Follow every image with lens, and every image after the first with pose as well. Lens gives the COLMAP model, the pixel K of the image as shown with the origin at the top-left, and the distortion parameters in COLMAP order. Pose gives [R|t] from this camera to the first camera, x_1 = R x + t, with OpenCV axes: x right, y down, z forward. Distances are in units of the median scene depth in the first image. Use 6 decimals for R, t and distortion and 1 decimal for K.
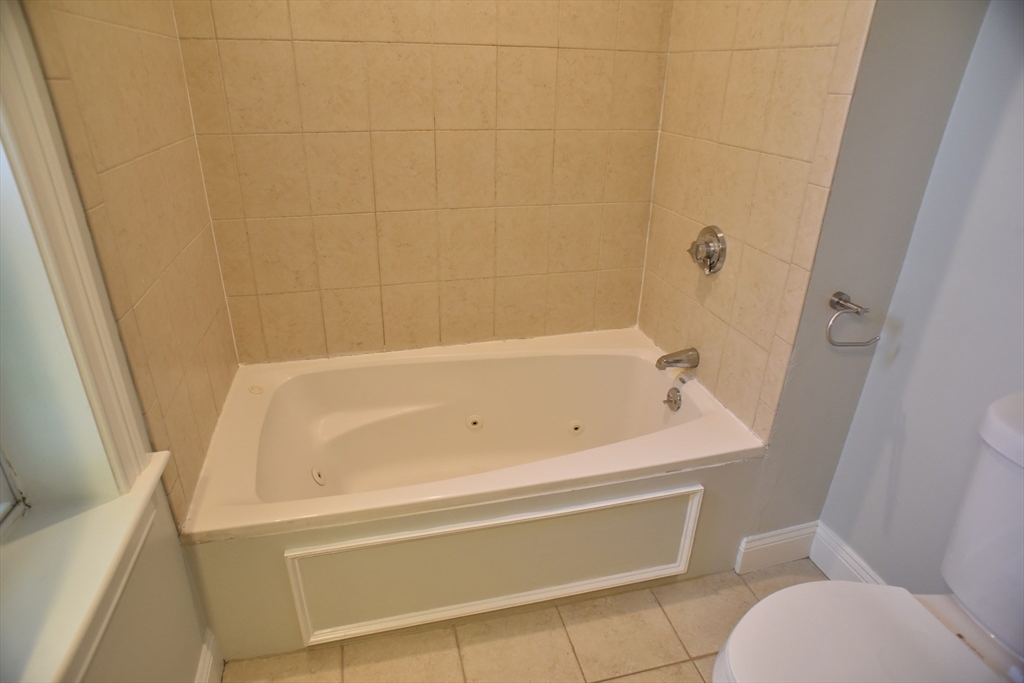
lens RADIAL K [[580.5, 0, 507.5], [0, 580.5, 337.3], [0, 0, 1]] dist [-0.092346, 0.062530]
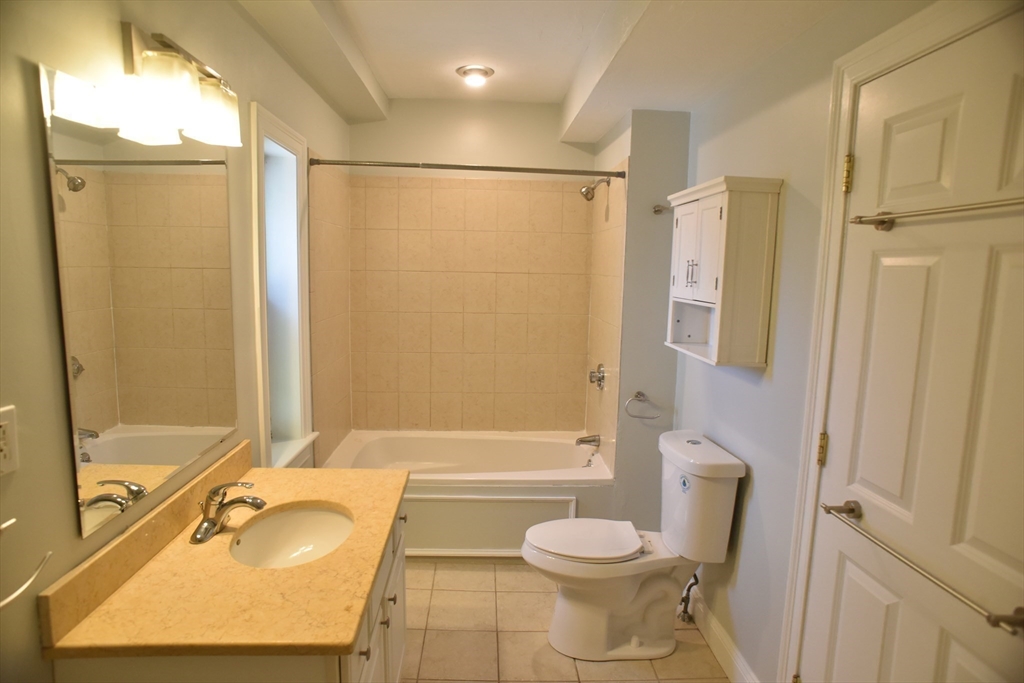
lens RADIAL K [[580.5, 0, 511.5], [0, 580.5, 342.4], [0, 0, 1]] dist [-0.092346, 0.062530]
pose [[0.979455, 0.025203, -0.200081, 0.410439], [-0.084741, 0.951749, -0.294944, 0.289646], [0.182993, 0.305840, 0.934332, -0.750615]]
